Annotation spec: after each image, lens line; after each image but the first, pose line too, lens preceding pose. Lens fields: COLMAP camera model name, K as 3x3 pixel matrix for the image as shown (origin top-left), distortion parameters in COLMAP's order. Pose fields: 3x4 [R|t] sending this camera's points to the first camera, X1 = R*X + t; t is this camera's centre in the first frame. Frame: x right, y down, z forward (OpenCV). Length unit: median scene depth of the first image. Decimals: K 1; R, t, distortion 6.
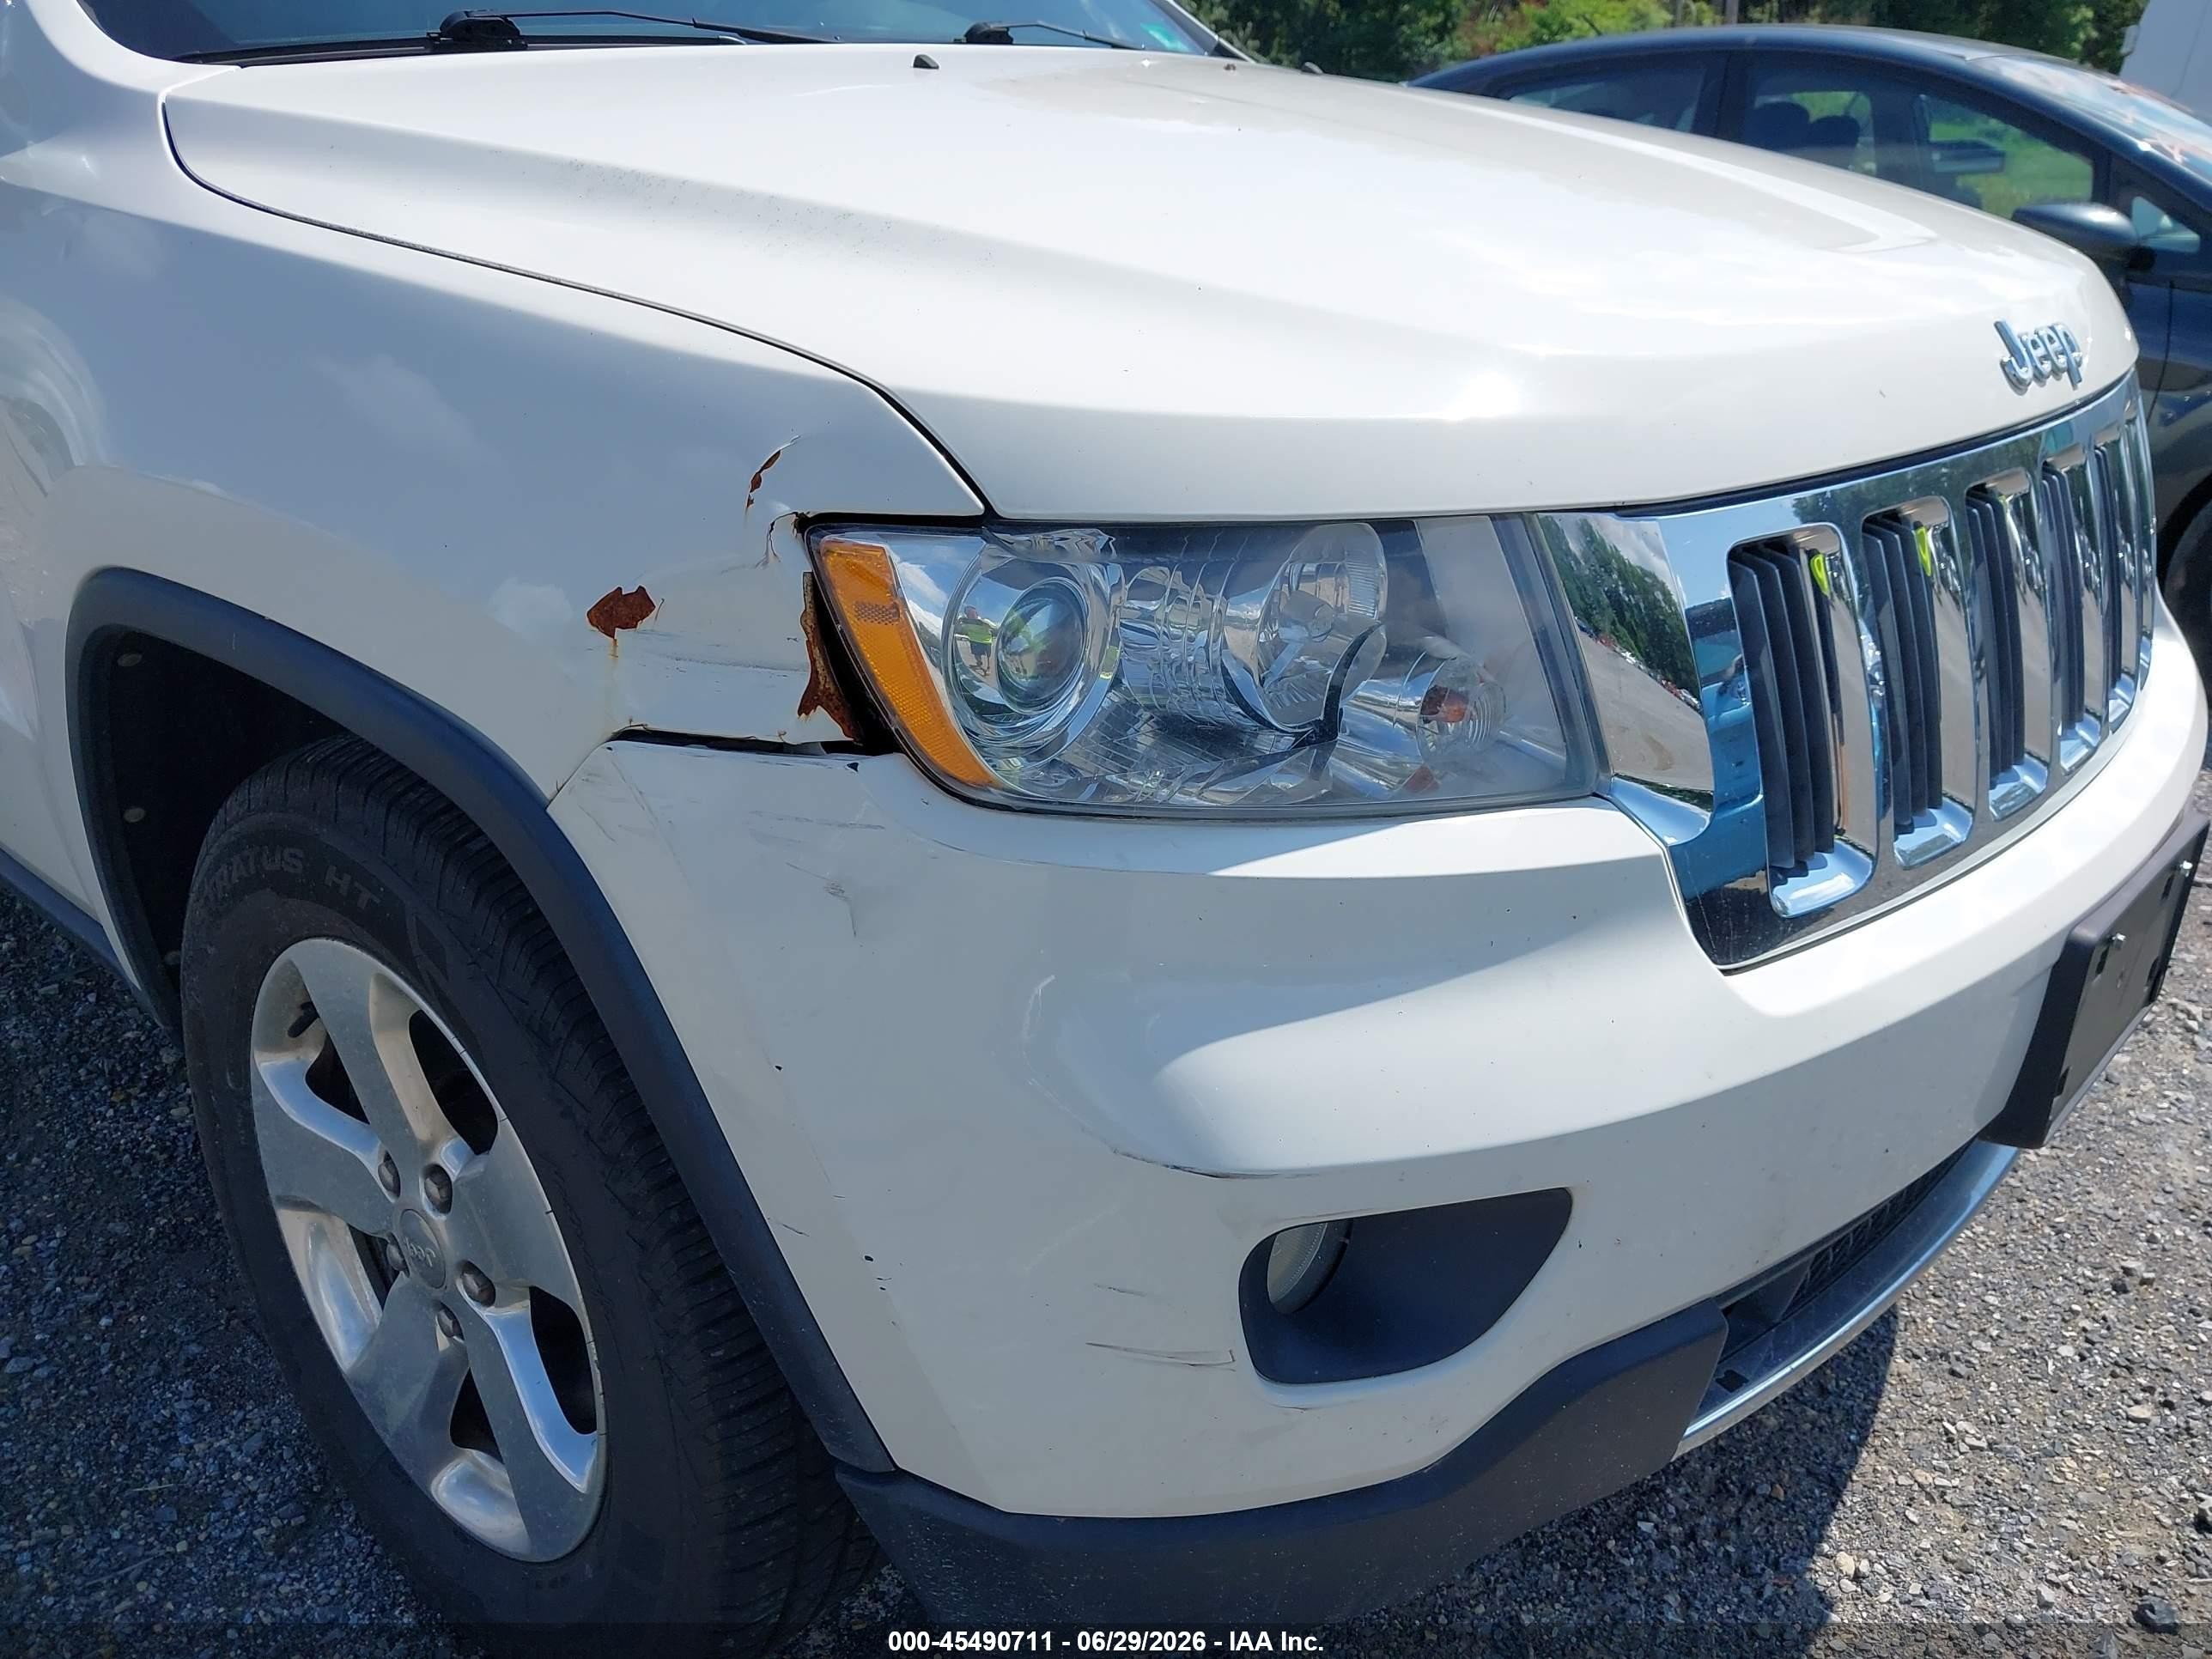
lens RADIAL K [[1776.7, 0, 1102.9], [0, 1776.7, 862.9], [0, 0, 1]] dist [-0.011756, 0.000929]
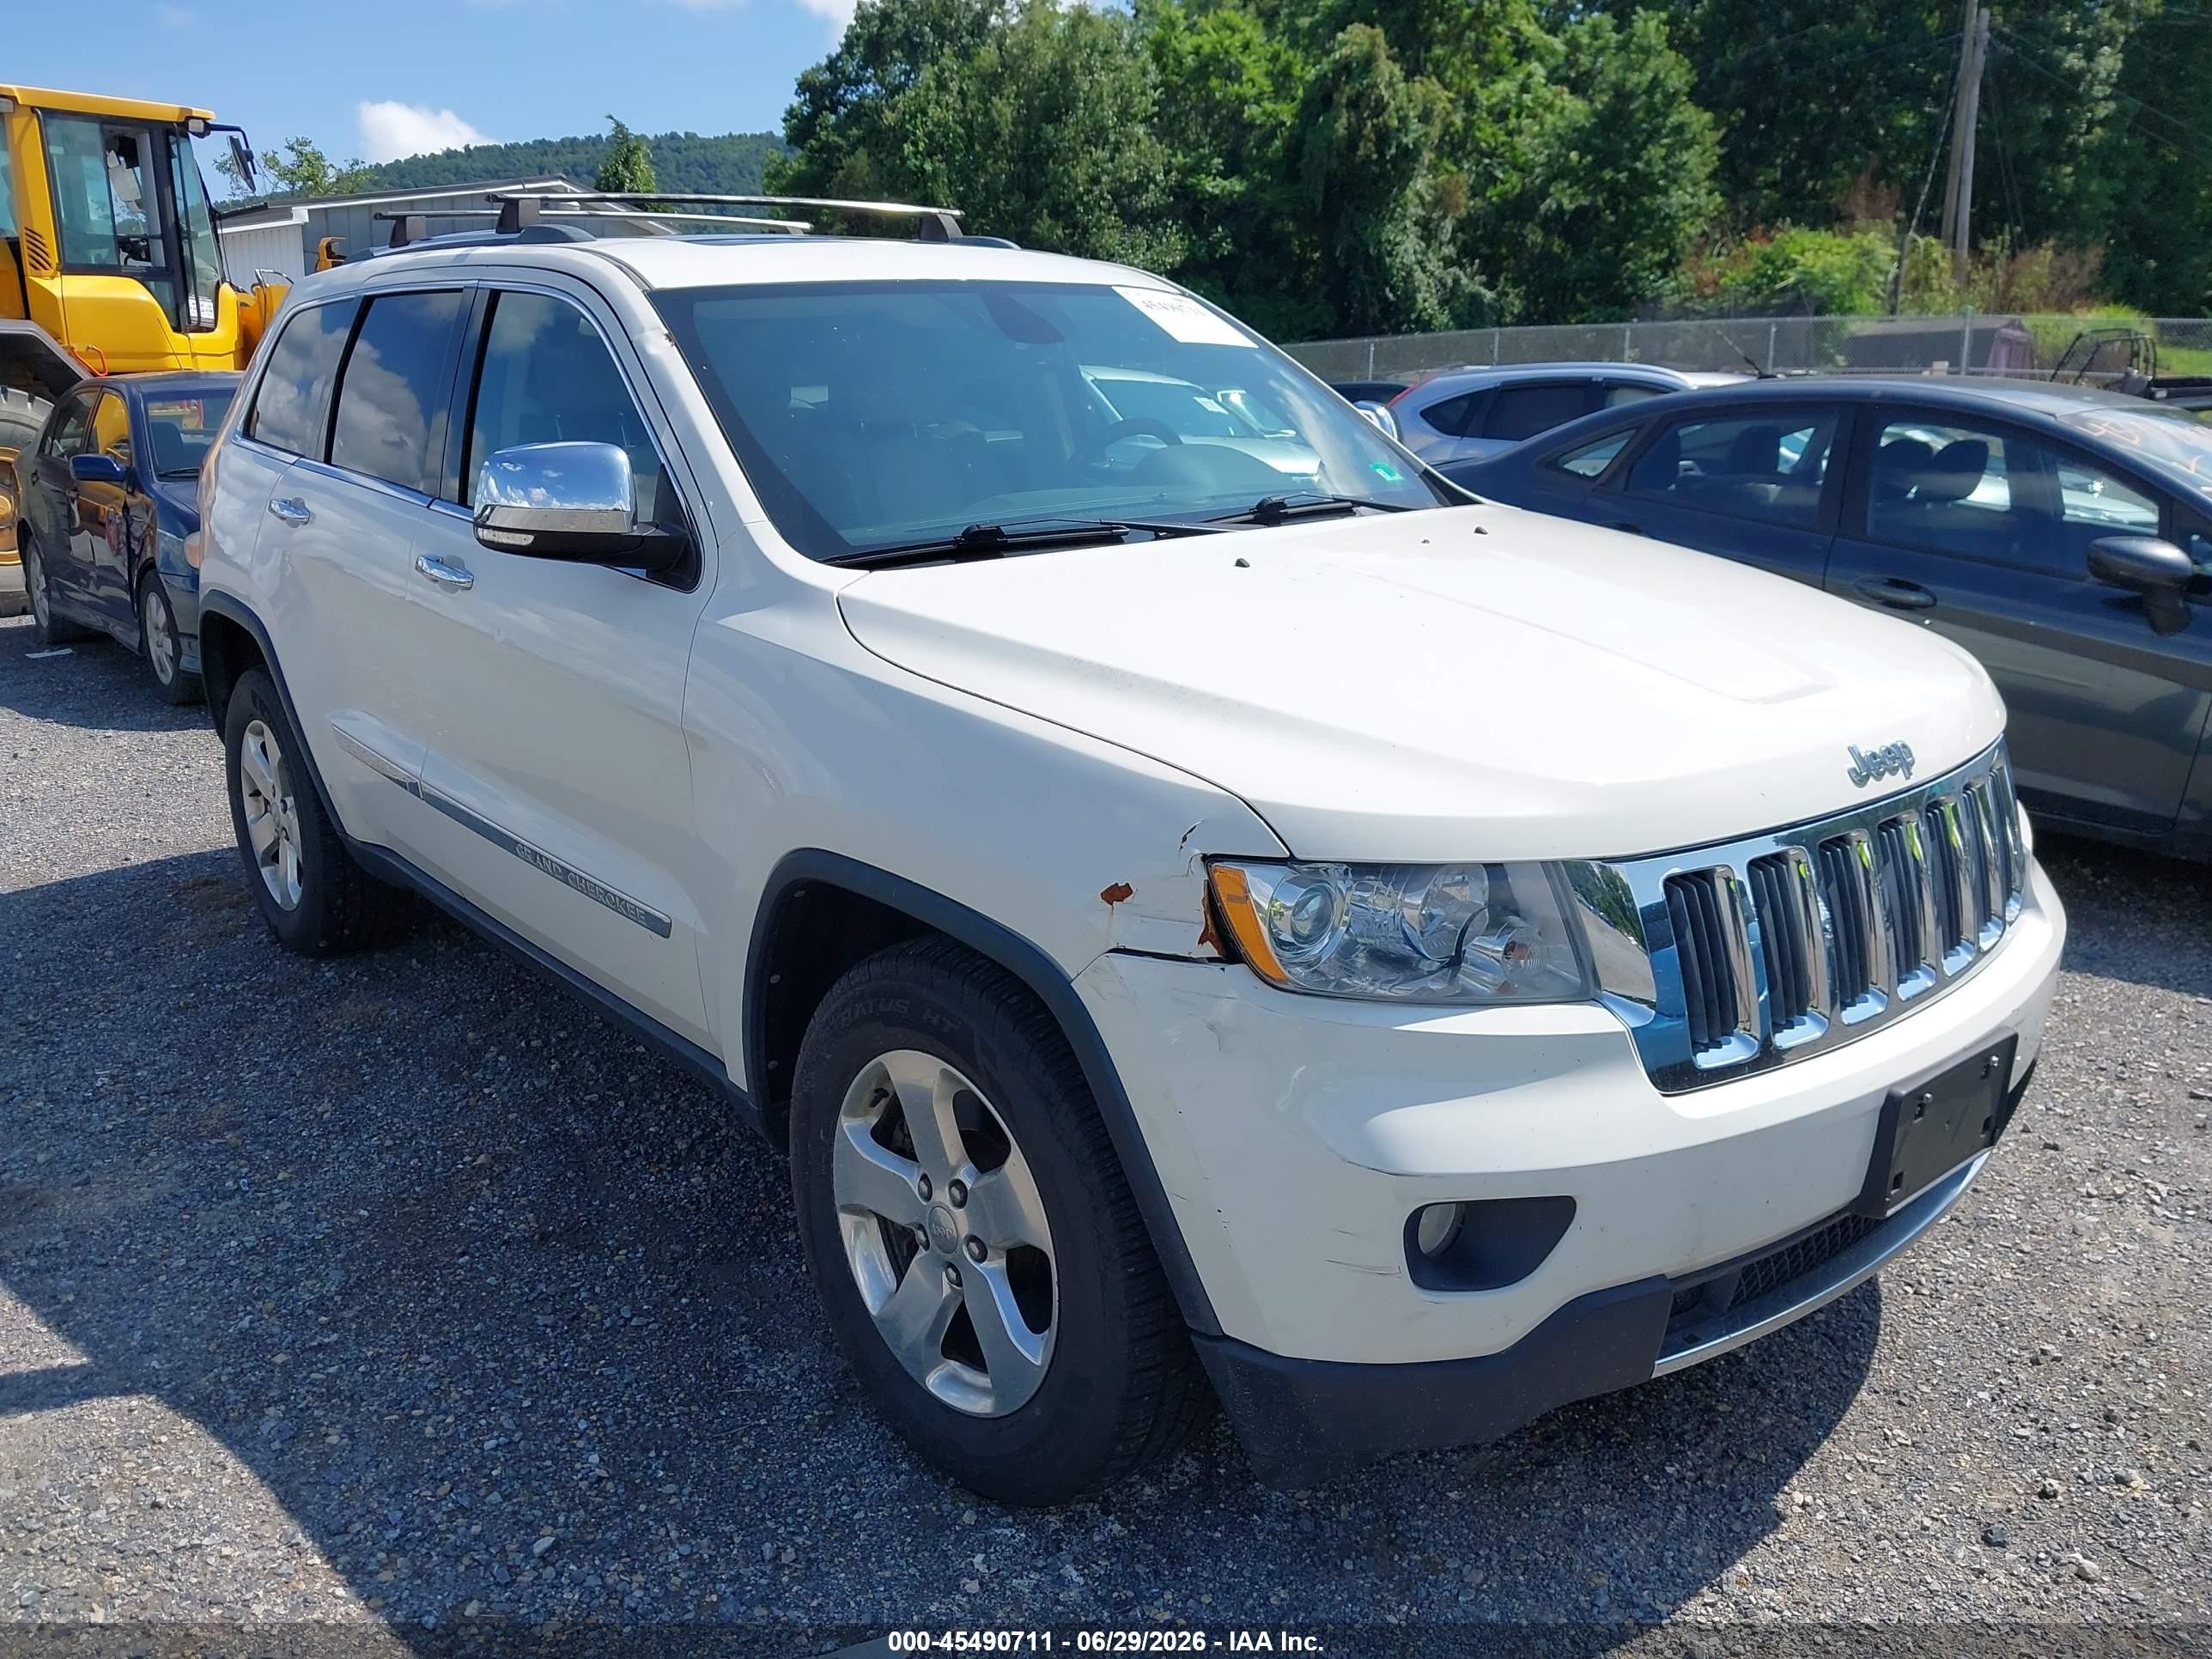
lens RADIAL K [[1753.0, 0, 1106.0], [0, 1753.0, 829.5], [0, 0, 1]] dist [0.009699, 0.001522]
pose [[0.992308, 0.028490, -0.120474, -0.020957], [-0.043842, 0.990963, -0.126767, 0.034183], [0.115773, 0.131073, 0.984589, -0.738367]]
